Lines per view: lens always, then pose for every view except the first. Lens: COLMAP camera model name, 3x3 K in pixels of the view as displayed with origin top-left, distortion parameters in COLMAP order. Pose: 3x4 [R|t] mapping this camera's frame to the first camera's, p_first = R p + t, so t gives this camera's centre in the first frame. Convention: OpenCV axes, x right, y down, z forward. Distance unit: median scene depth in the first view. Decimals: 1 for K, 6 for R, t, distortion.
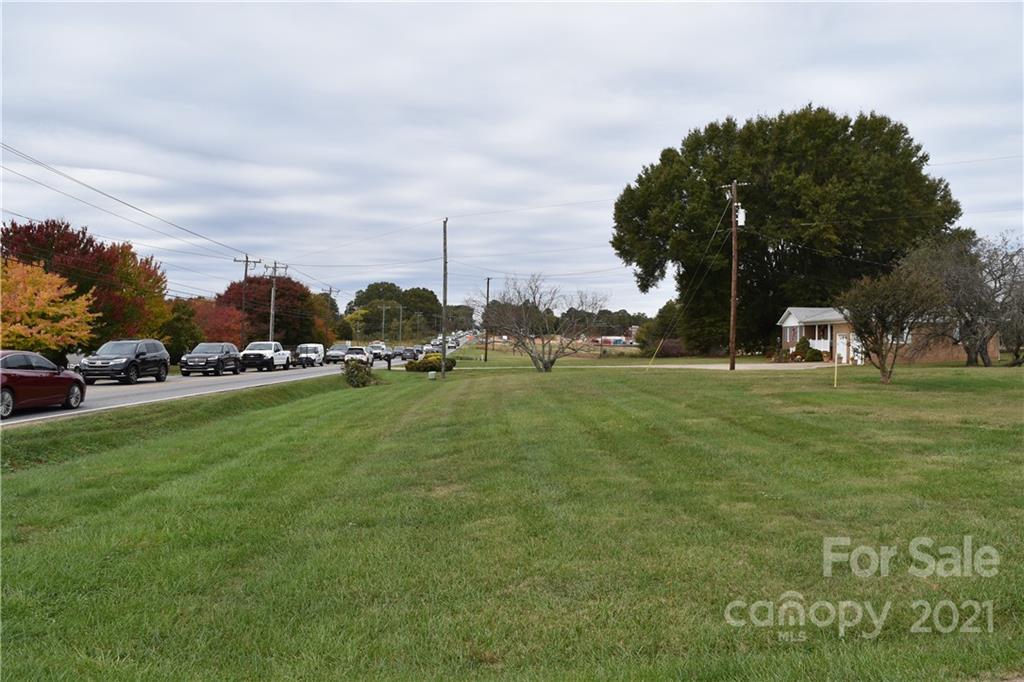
lens RADIAL K [[845.9, 0, 512.0], [0, 845.9, 341.0], [0, 0, 1]] dist [-0.081293, -0.000721]
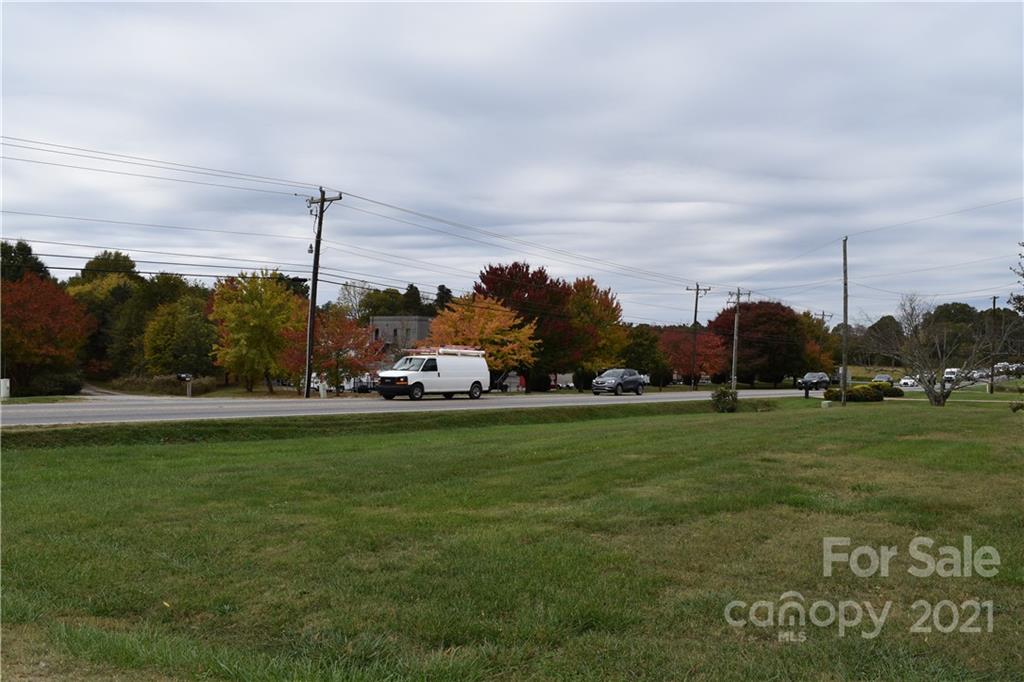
lens RADIAL K [[845.9, 0, 512.0], [0, 845.9, 341.0], [0, 0, 1]] dist [-0.081293, -0.000721]
pose [[0.748116, -0.003283, -0.663559, 0.242627], [-0.015754, 0.999618, -0.022708, -0.003395], [0.663380, 0.027442, 0.747779, 0.065311]]
